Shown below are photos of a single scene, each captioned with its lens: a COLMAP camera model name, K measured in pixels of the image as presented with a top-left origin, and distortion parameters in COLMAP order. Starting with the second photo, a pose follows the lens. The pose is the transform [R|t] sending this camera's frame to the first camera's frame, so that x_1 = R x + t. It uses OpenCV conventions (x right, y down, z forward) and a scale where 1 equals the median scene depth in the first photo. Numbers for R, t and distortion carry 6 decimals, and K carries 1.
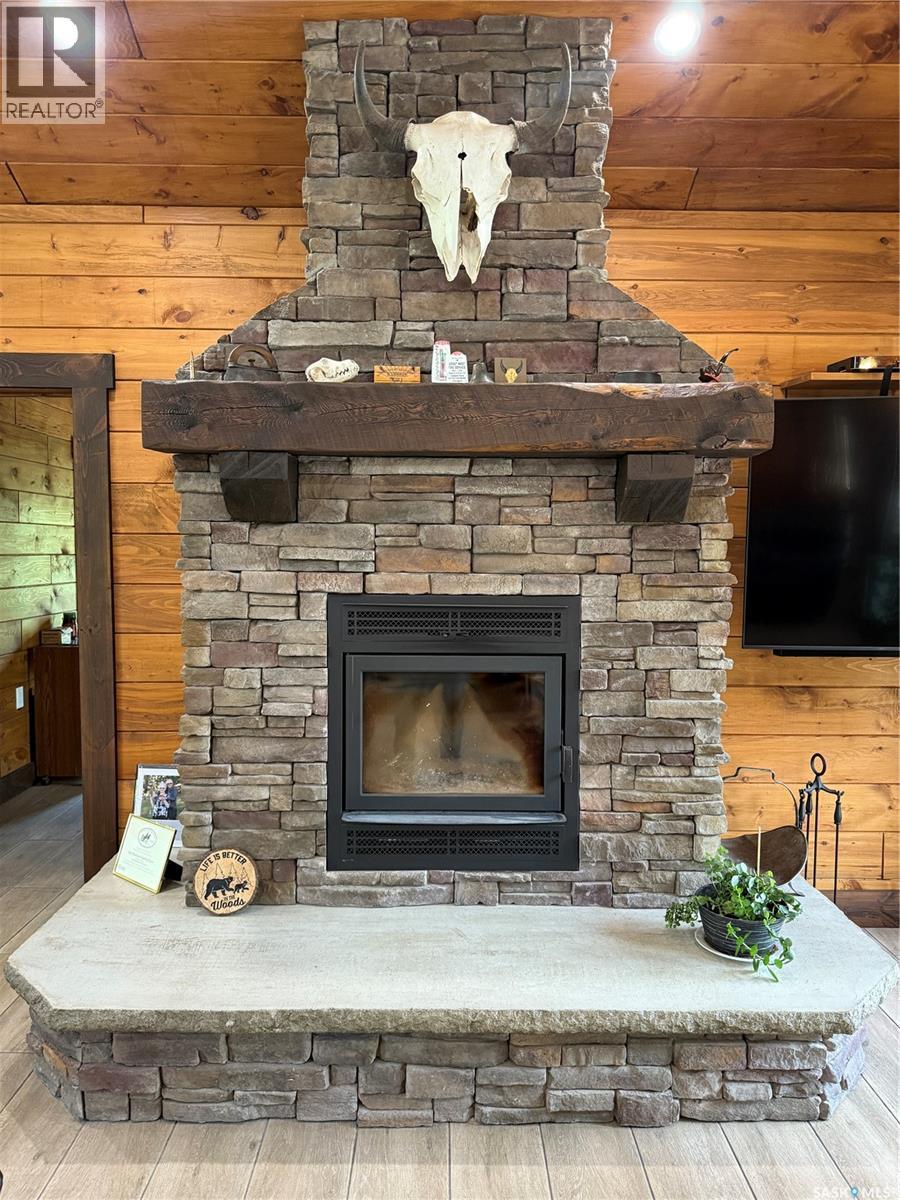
lens RADIAL K [[862.8, 0, 450.2], [0, 862.8, 601.8], [0, 0, 1]] dist [0.045780, -0.031556]
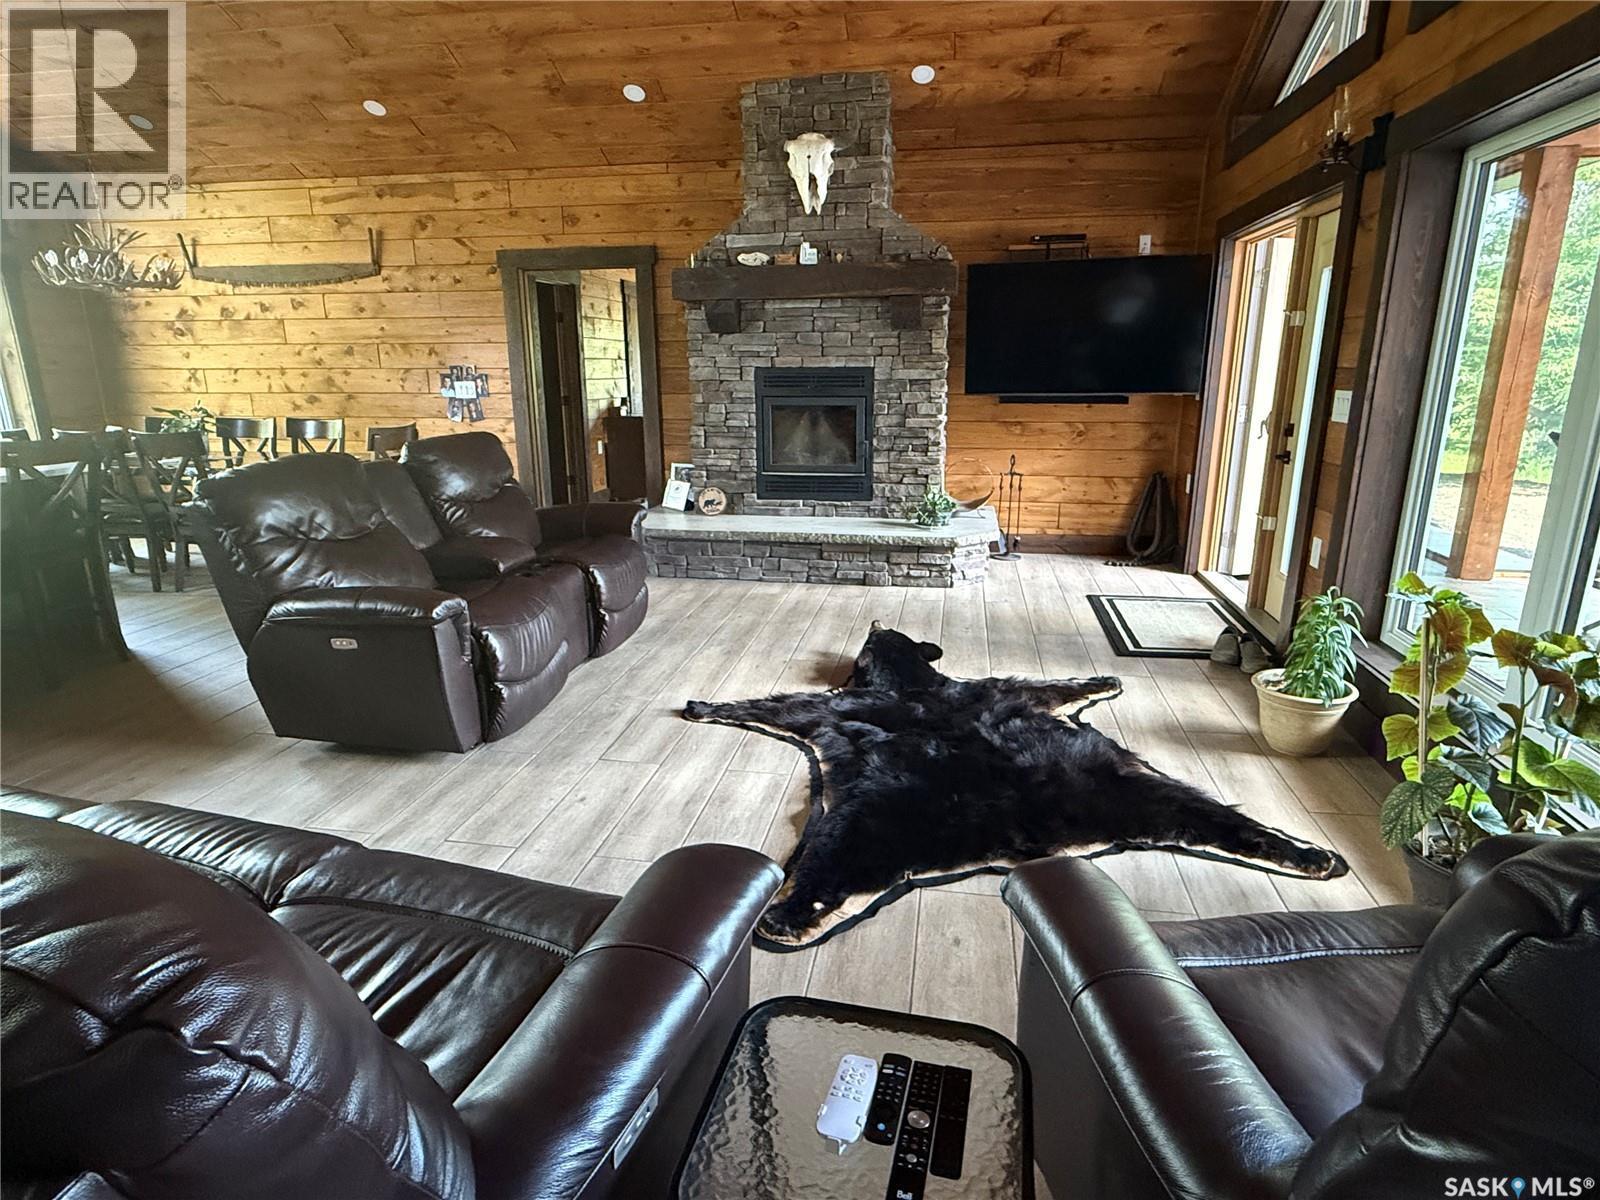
lens RADIAL K [[885.5, 0, 790.0], [0, 885.5, 601.2], [0, 0, 1]] dist [-0.000883, 0.002141]
pose [[0.980874, 0.037903, -0.190917, 0.380201], [0.000722, 0.980142, 0.198297, 0.121654], [0.194641, -0.194643, 0.961368, -1.191990]]
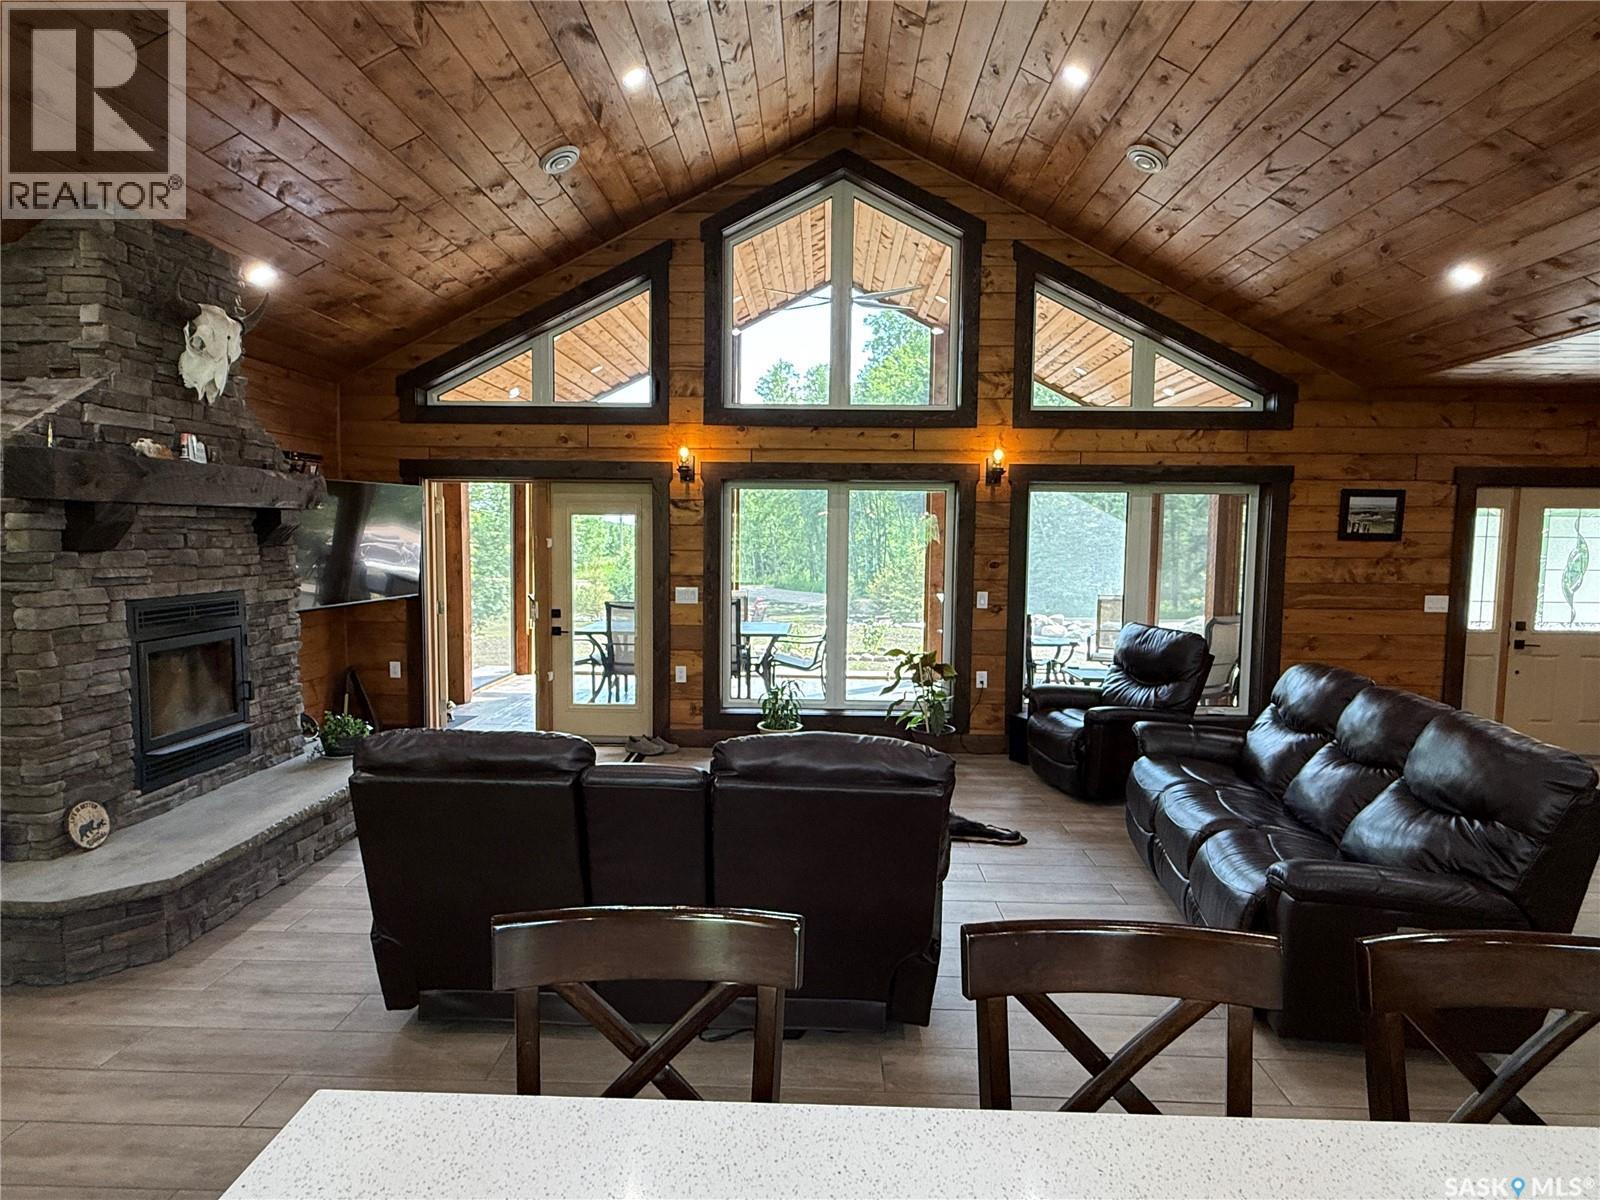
lens RADIAL K [[885.5, 0, 798.2], [0, 885.5, 601.9], [0, 0, 1]] dist [-0.000883, 0.002141]
pose [[0.041564, -0.085754, 0.995449, -1.518277], [0.049276, 0.995273, 0.083682, -0.074299], [-0.997920, 0.045573, 0.045593, -0.149963]]
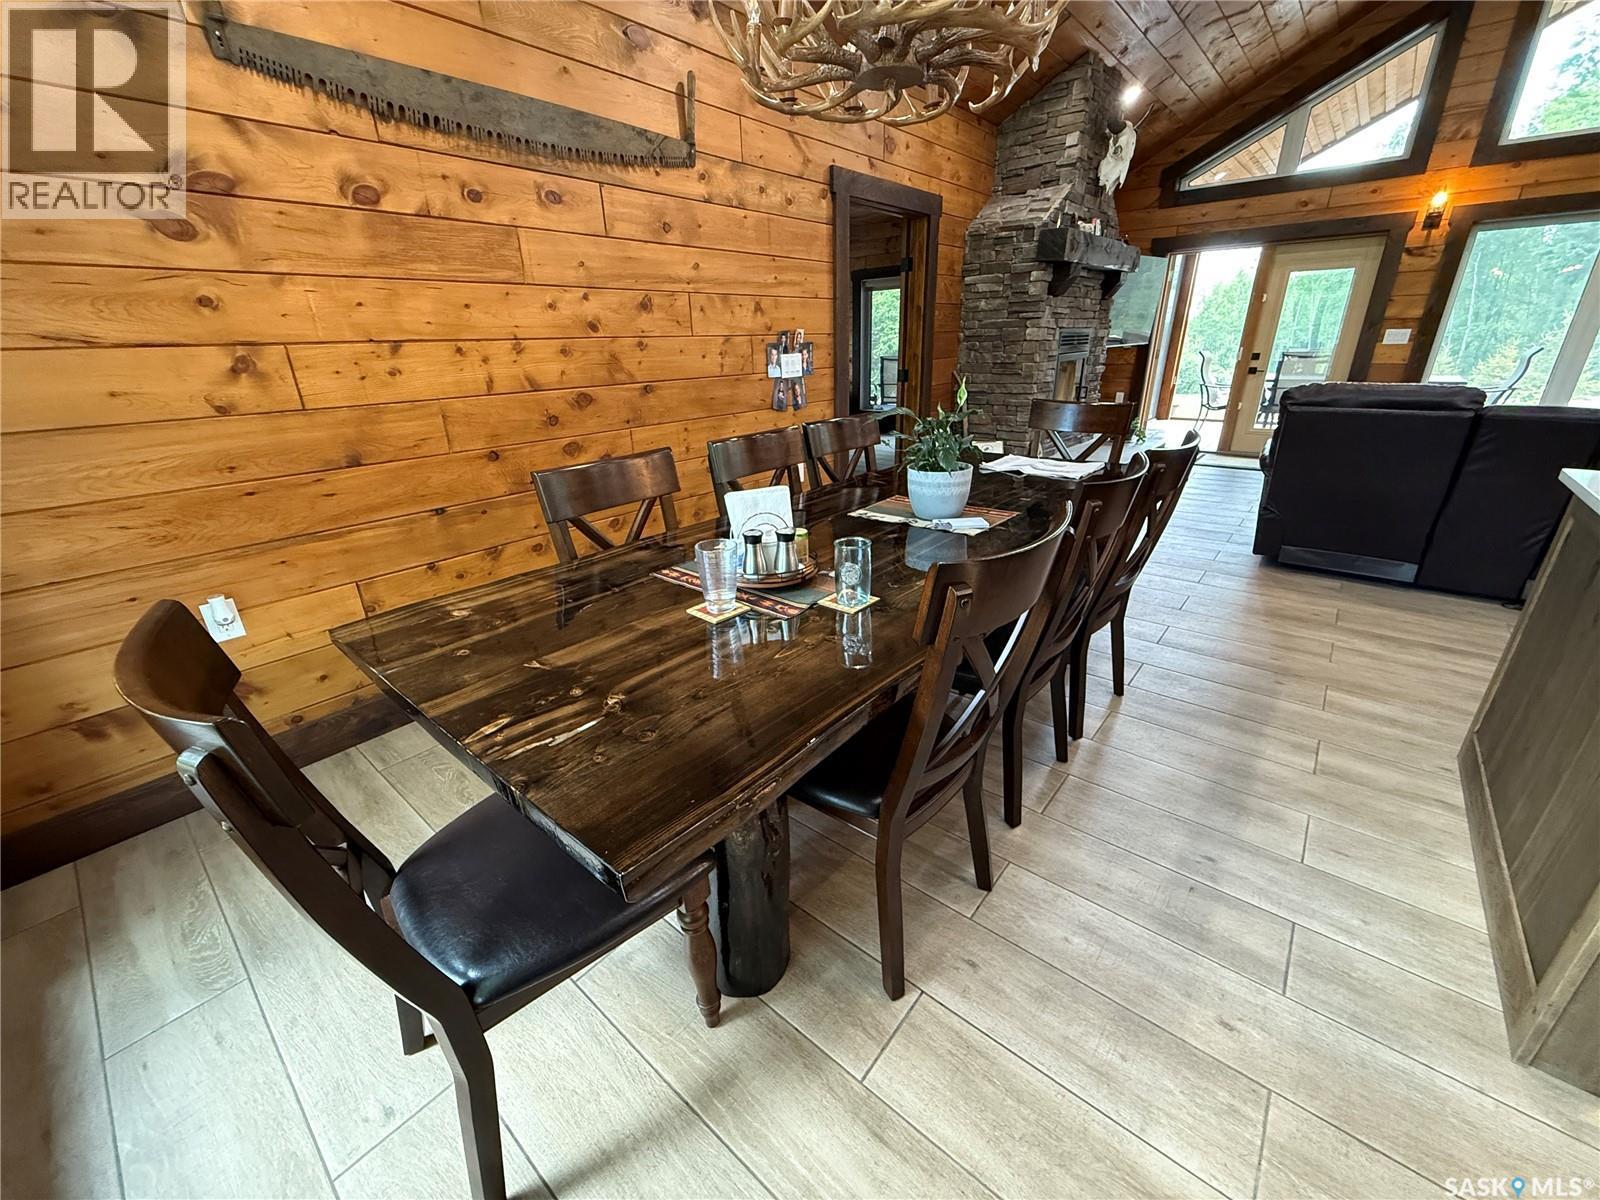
lens RADIAL K [[641.3, 0, 791.8], [0, 641.3, 600.0], [0, 0, 1]] dist [-0.000935, 0.000080]
pose [[0.655913, -0.308180, 0.689059, -2.130178], [0.078495, 0.935758, 0.343797, 0.027478], [-0.750744, -0.171413, 0.637966, 0.271675]]
